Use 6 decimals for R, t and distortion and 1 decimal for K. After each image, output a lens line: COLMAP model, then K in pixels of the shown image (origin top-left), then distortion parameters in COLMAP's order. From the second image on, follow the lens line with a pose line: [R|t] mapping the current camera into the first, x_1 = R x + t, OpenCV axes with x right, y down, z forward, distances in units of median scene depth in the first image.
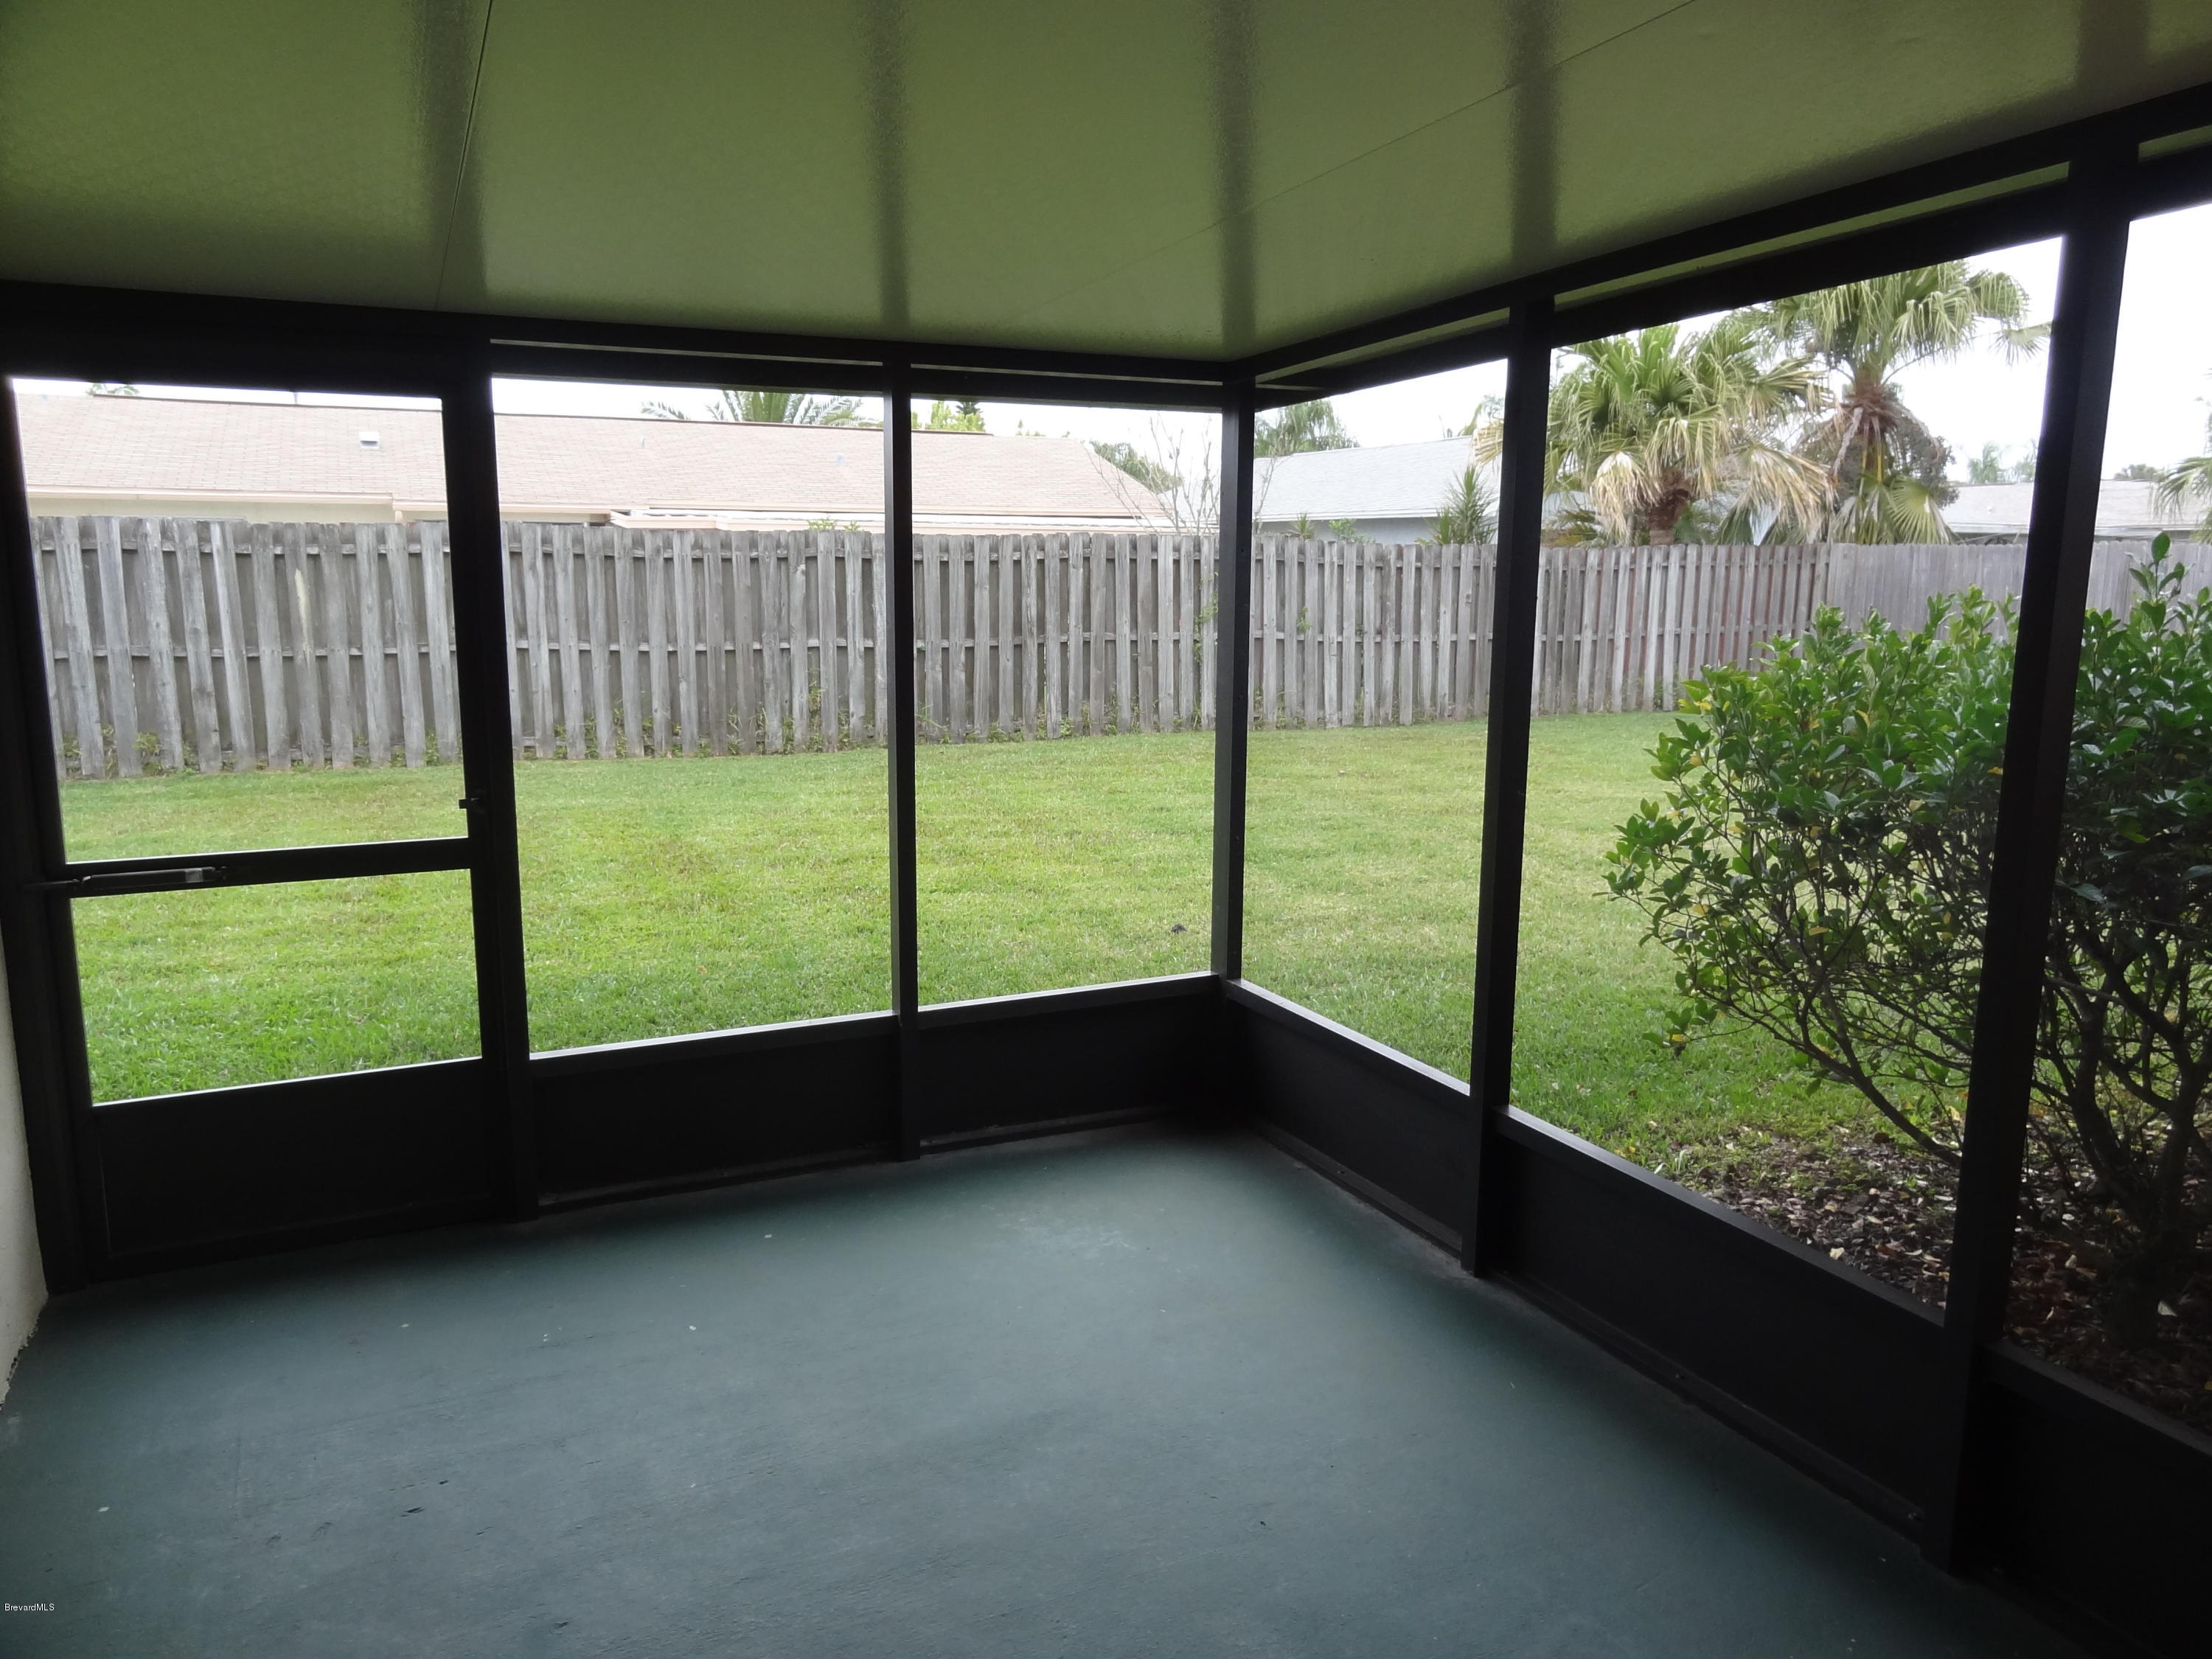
lens RADIAL K [[1527.8, 0, 1107.5], [0, 1527.8, 826.1], [0, 0, 1]] dist [-0.014790, 0.003865]
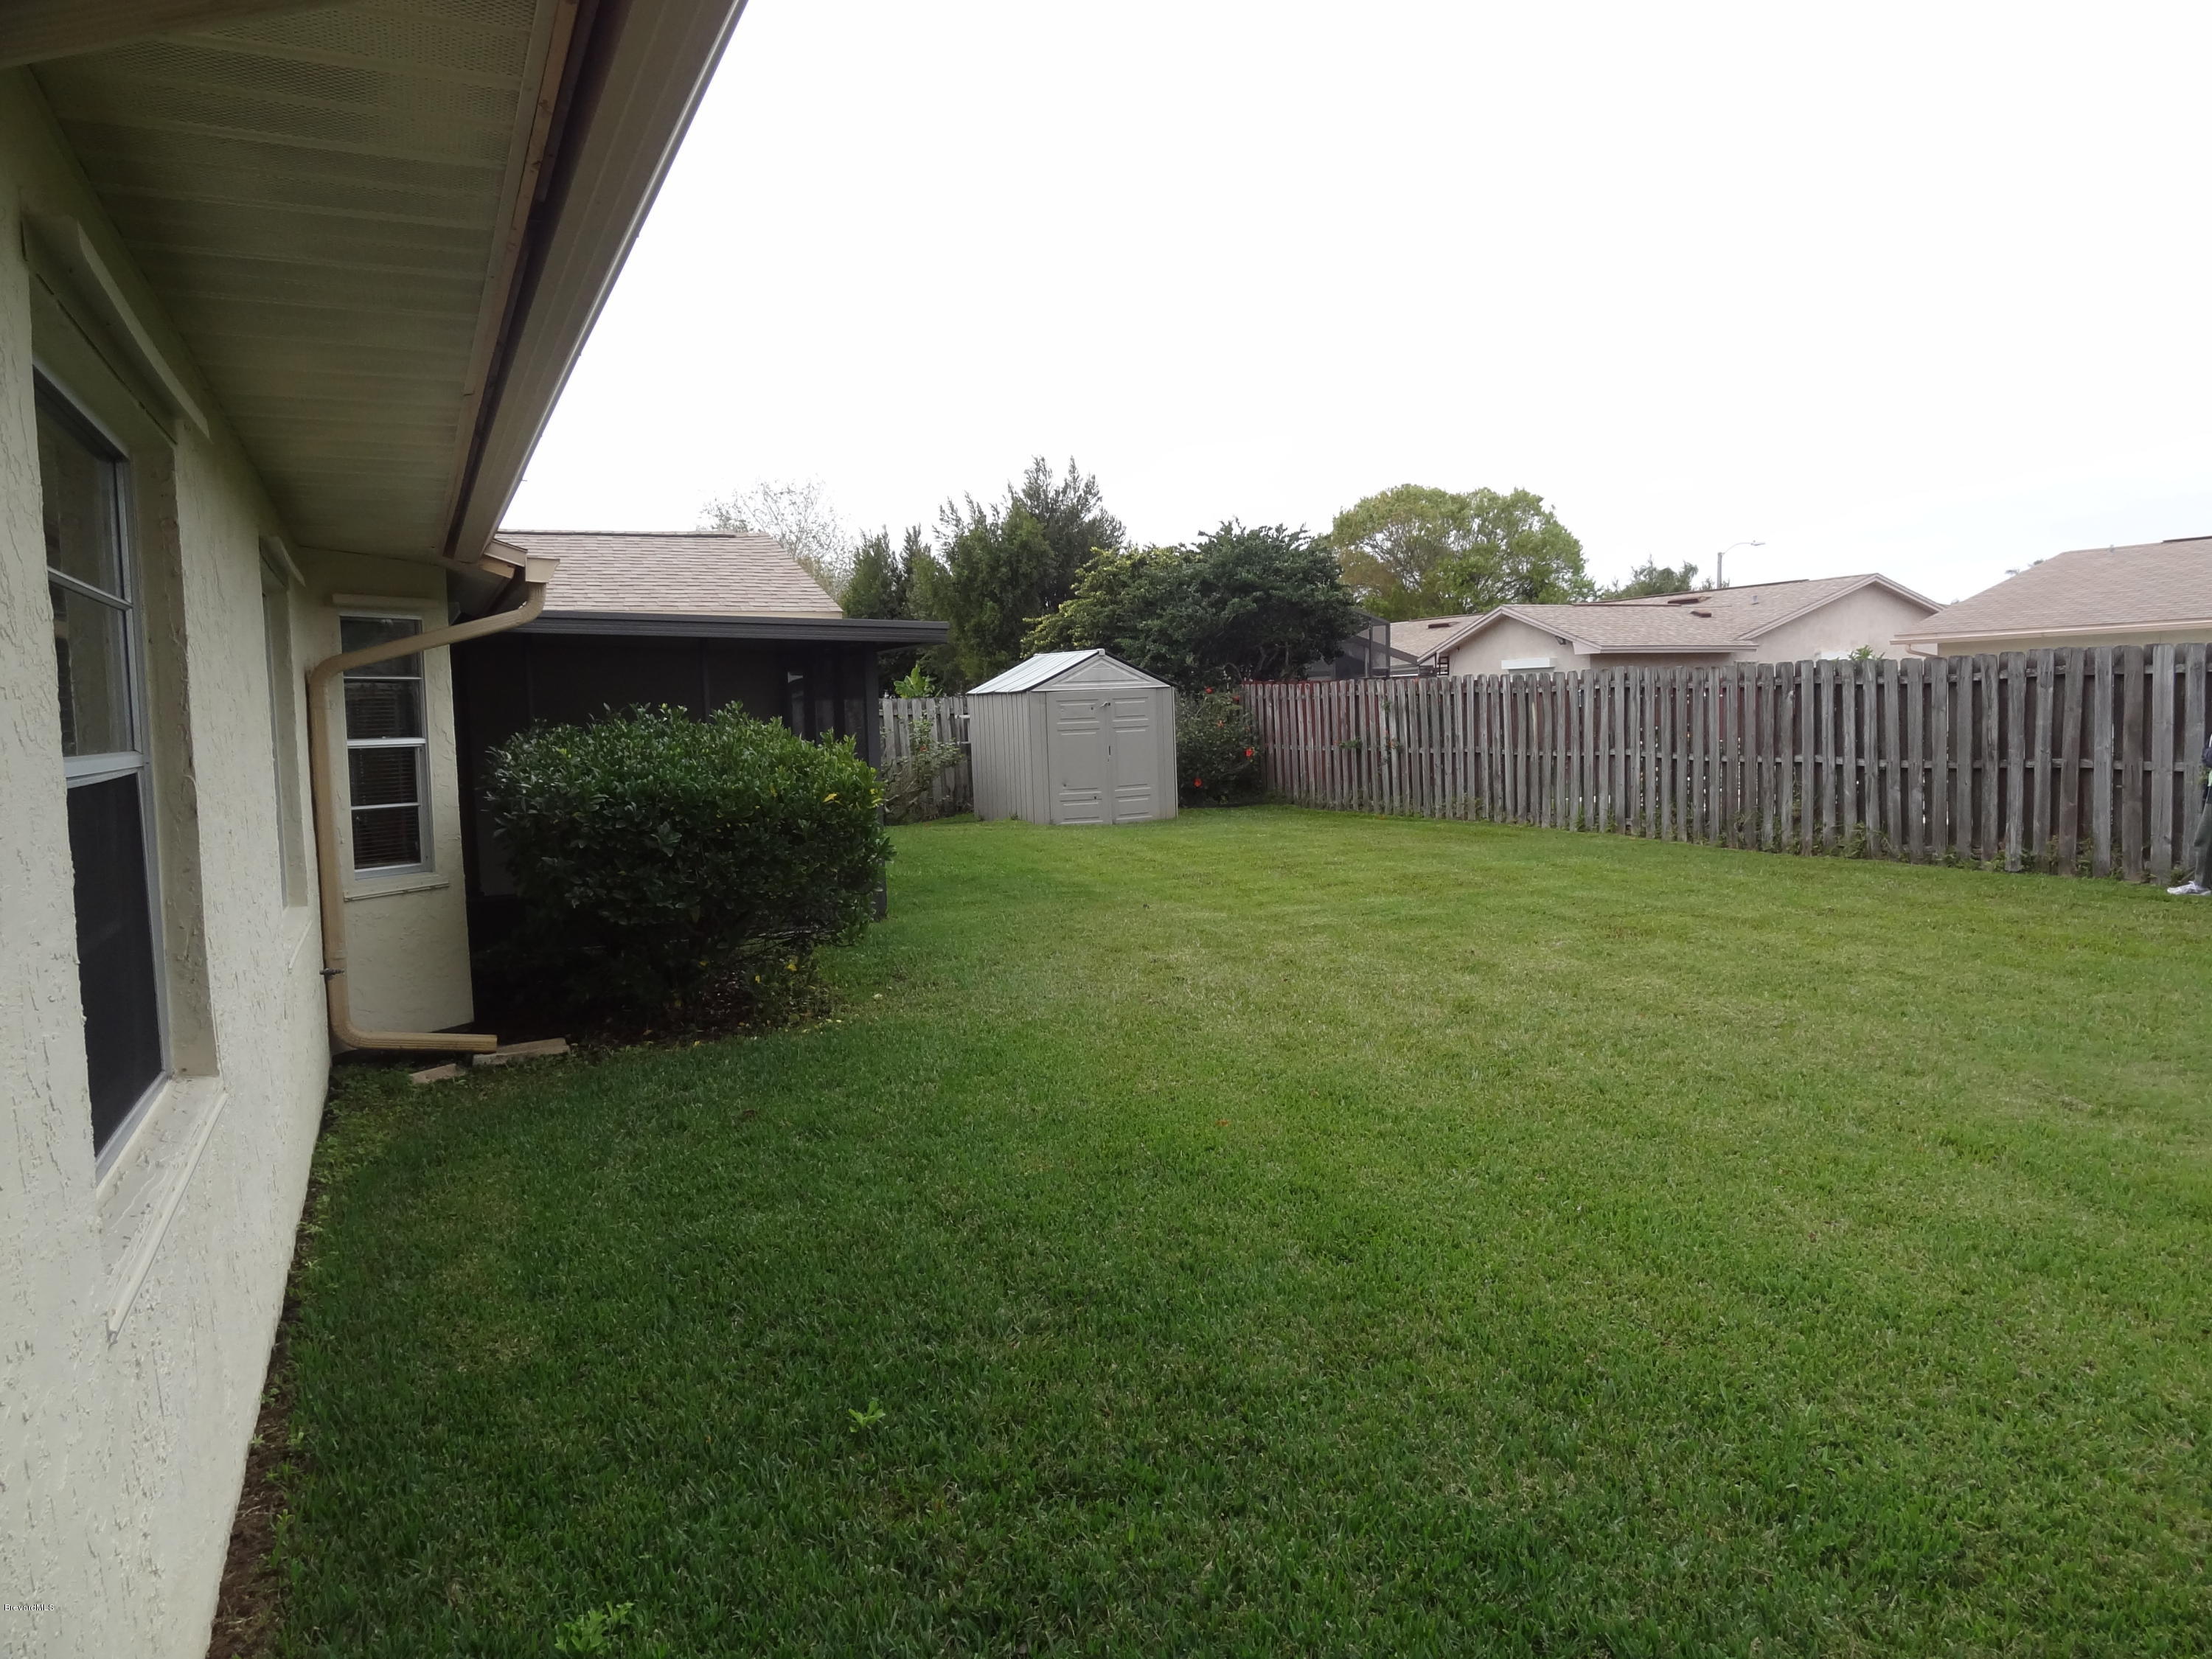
lens RADIAL K [[1527.8, 0, 1107.1], [0, 1527.8, 828.1], [0, 0, 1]] dist [-0.014790, 0.003865]
pose [[-0.003643, 0.067440, -0.997717, 0.907002], [-0.150633, 0.986302, 0.067218, -0.064590], [0.988583, 0.150534, 0.006566, 0.464550]]
